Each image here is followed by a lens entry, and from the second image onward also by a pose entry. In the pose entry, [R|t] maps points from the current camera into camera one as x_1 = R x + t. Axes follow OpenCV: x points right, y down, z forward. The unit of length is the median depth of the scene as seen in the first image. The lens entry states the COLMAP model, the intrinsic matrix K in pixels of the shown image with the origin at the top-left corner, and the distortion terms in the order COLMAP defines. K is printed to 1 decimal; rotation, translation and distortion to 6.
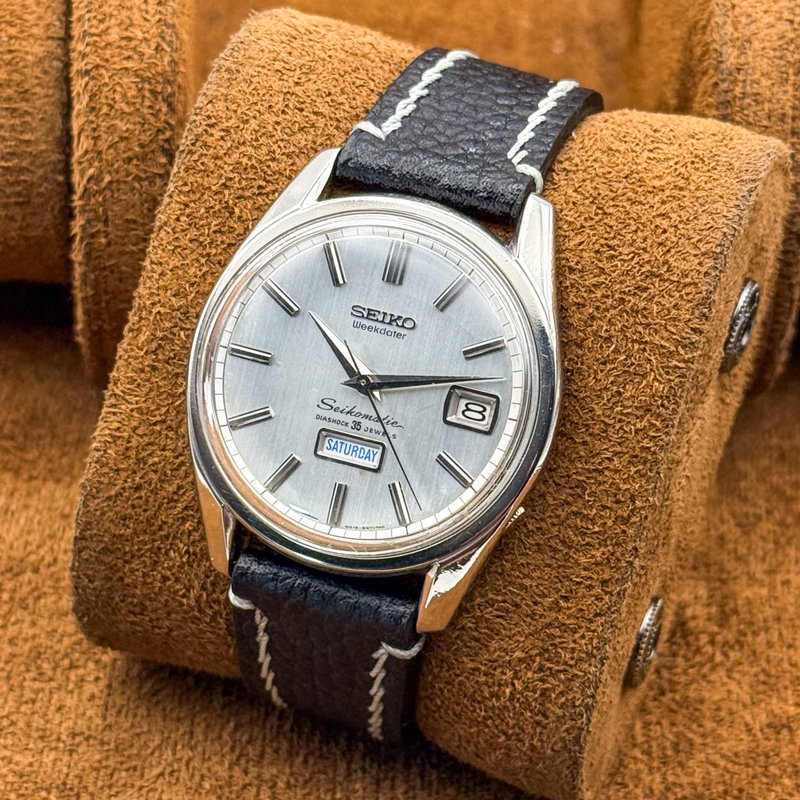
lens RADIAL K [[2659.5, 0, 400.0], [0, 2659.5, 400.0], [0, 0, 1]] dist [-0.212573, -0.243848]
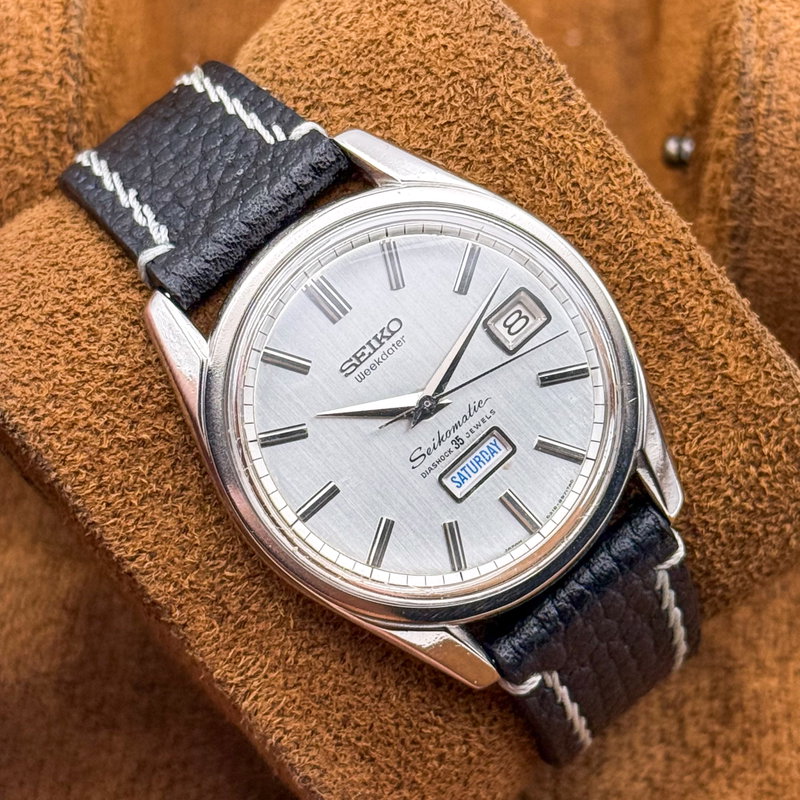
lens RADIAL K [[2659.5, 0, 400.0], [0, 2659.5, 400.0], [0, 0, 1]] dist [-0.212573, -0.243848]
pose [[0.501331, -0.800409, 0.328653, -0.296064], [0.814786, 0.564535, 0.131997, -0.126283], [-0.291187, 0.201608, 0.935181, 0.191631]]
